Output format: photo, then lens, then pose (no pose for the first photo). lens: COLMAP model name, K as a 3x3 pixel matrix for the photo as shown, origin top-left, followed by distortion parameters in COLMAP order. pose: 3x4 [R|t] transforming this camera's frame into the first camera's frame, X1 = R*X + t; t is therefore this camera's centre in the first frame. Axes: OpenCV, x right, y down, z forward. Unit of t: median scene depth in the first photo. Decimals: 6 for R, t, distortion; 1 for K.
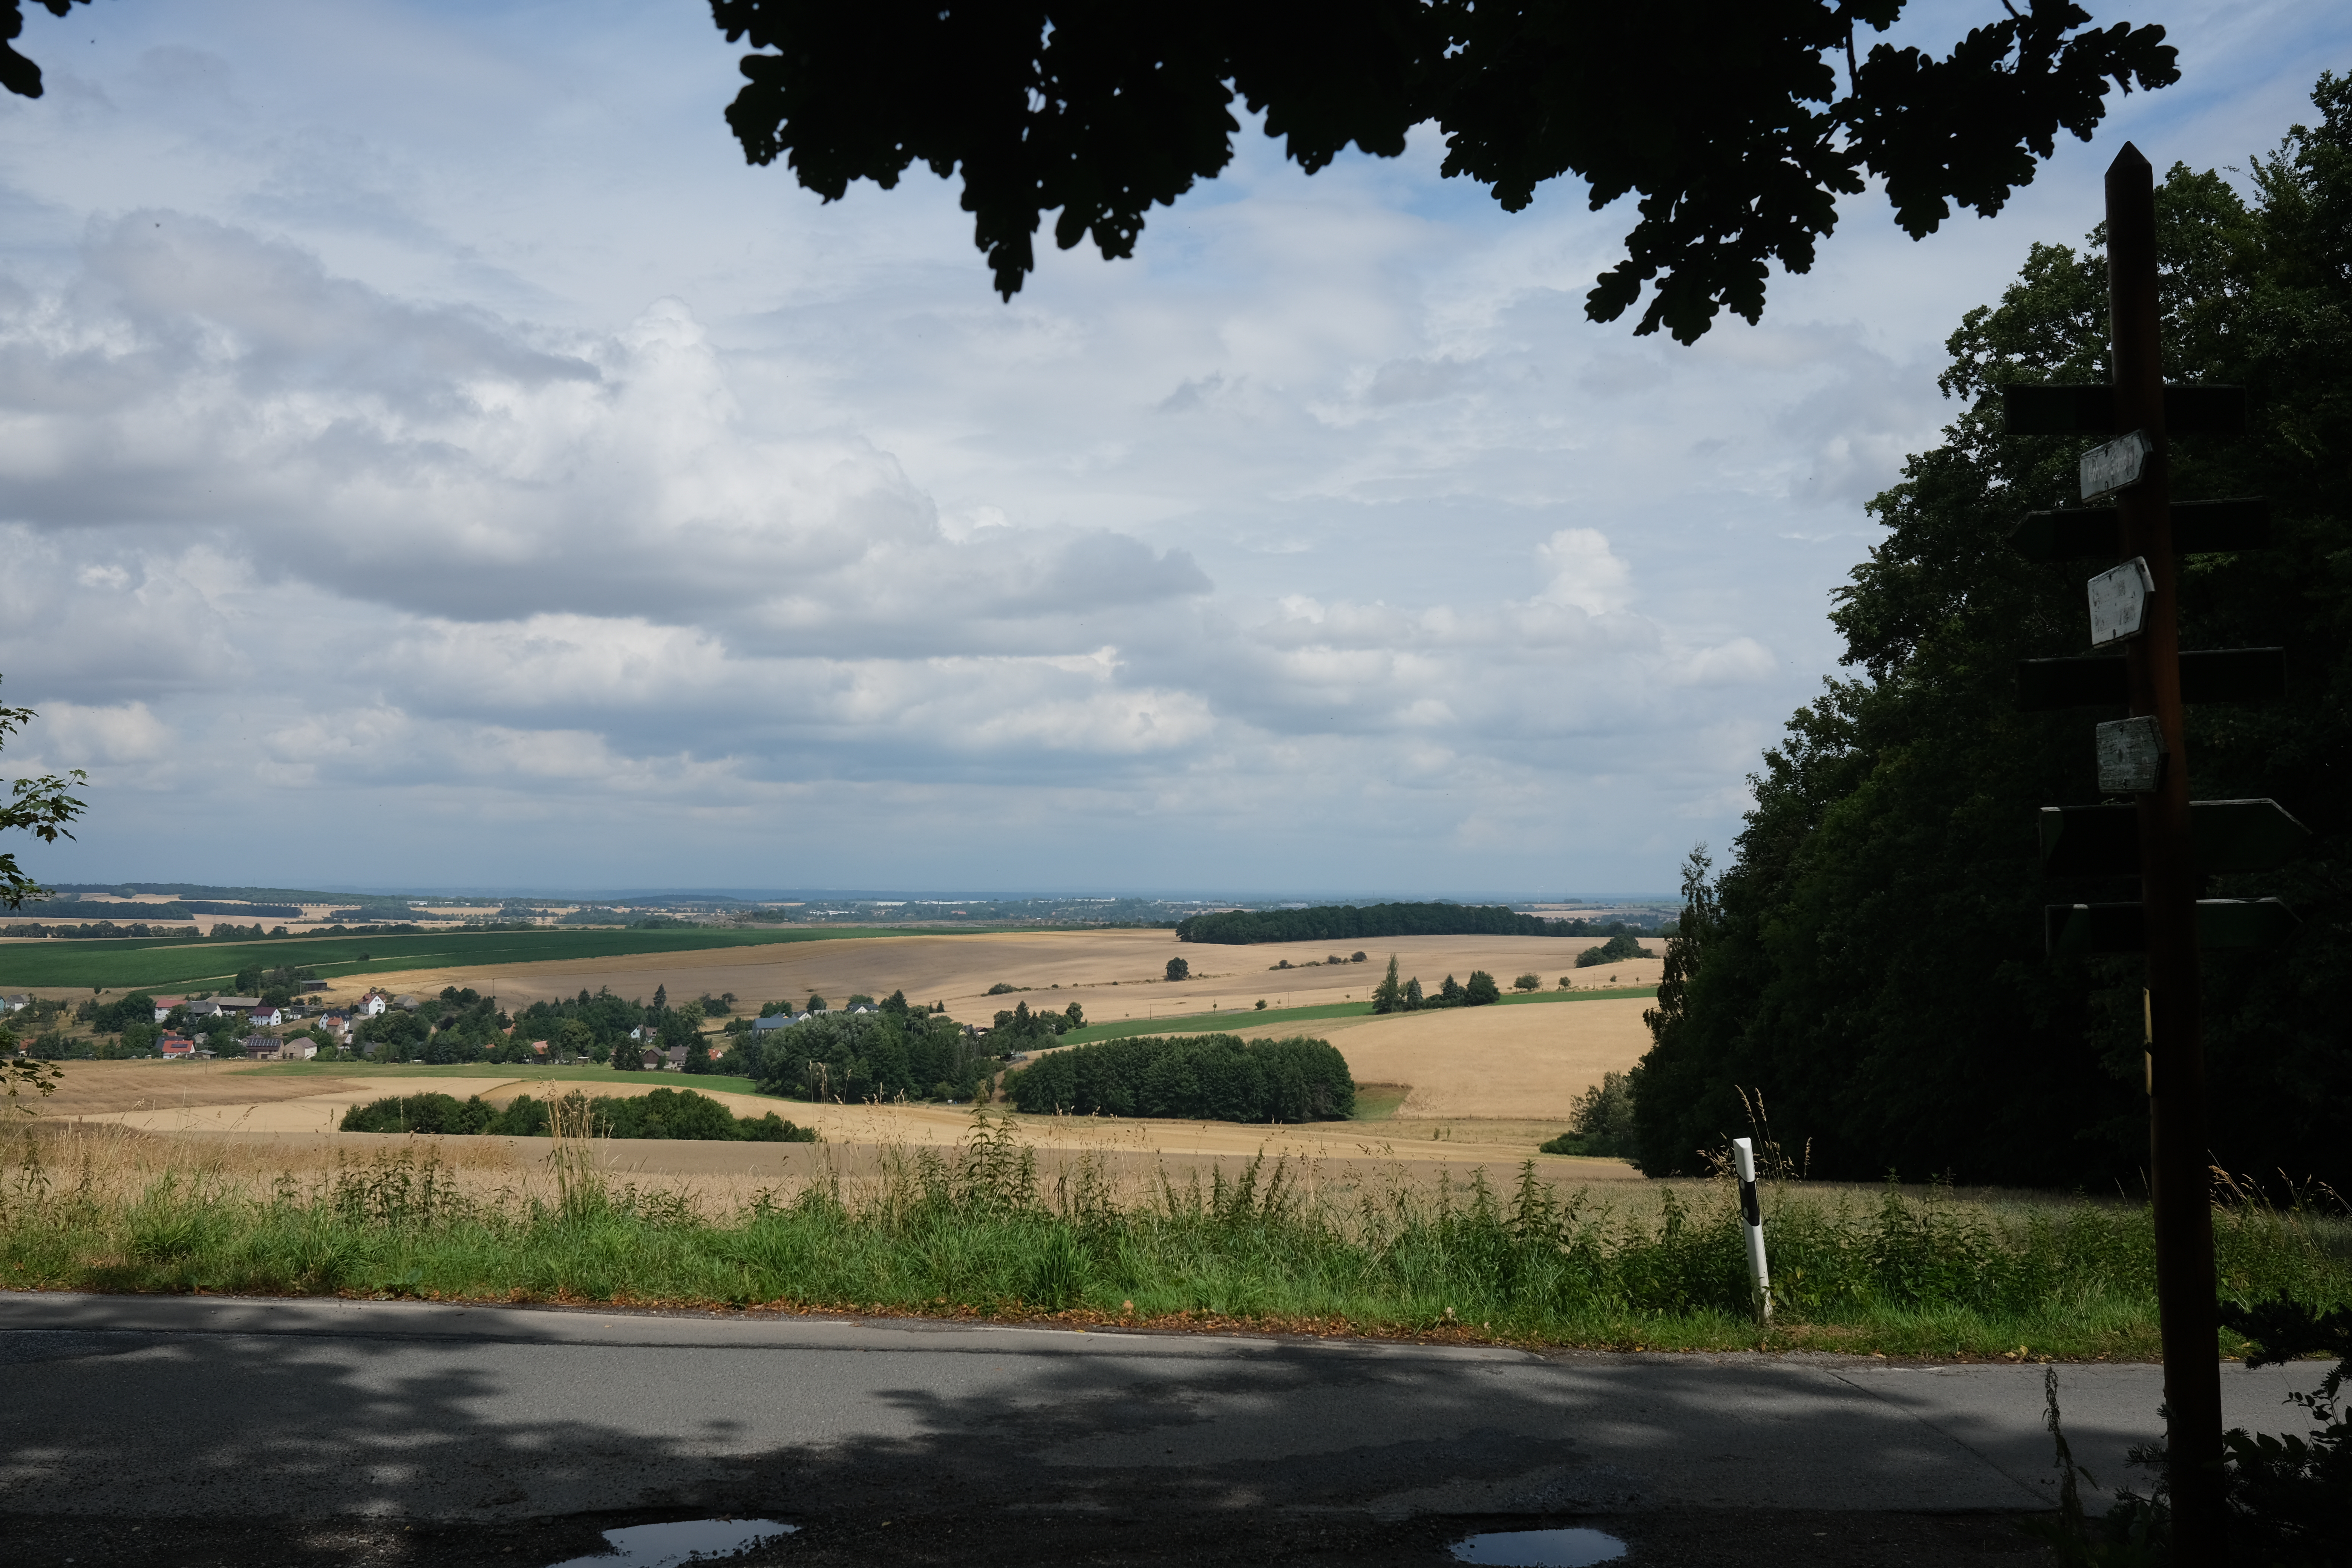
lens RADIAL K [[2353.9, 0, 1176.0], [0, 2353.9, 784.0], [0, 0, 1]] dist [-0.048429, 0.096273]
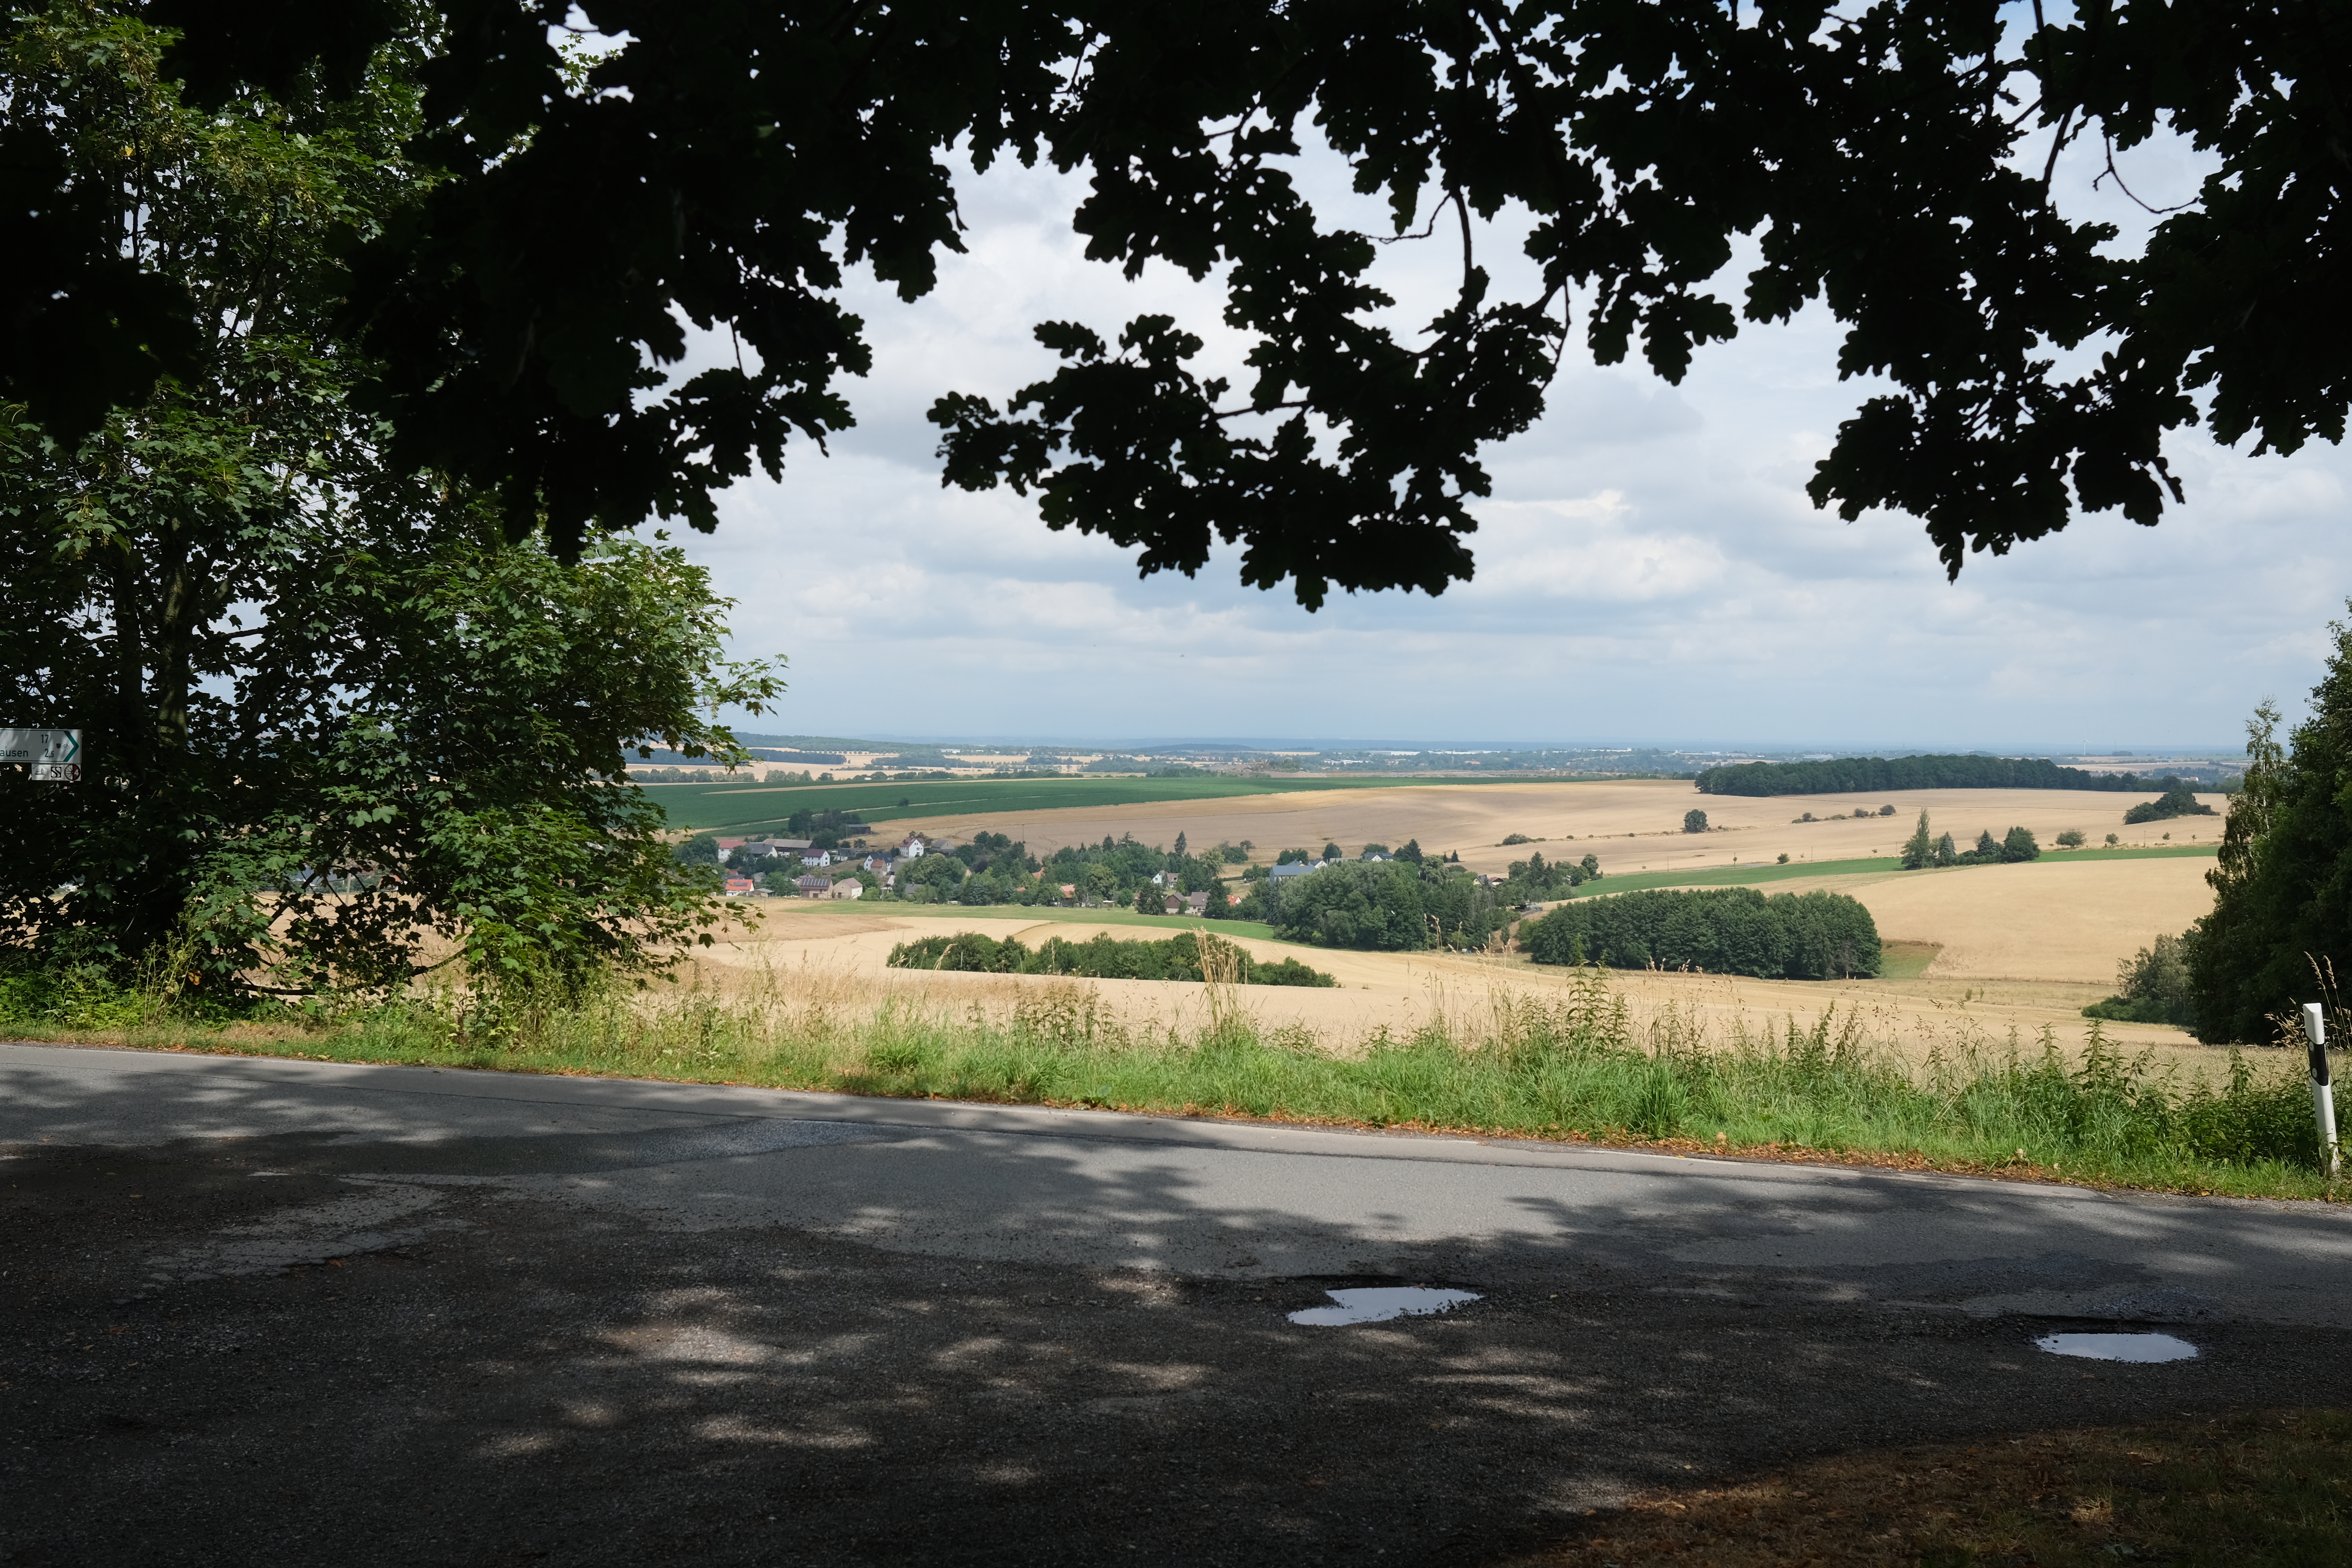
lens RADIAL K [[2360.0, 0, 1176.0], [0, 2360.0, 784.0], [0, 0, 1]] dist [-0.073870, 0.165131]
pose [[0.976598, 0.006816, -0.214967, -0.029529], [0.006930, 0.997982, 0.063124, -0.016209], [0.214963, -0.063137, 0.974579, -0.119638]]
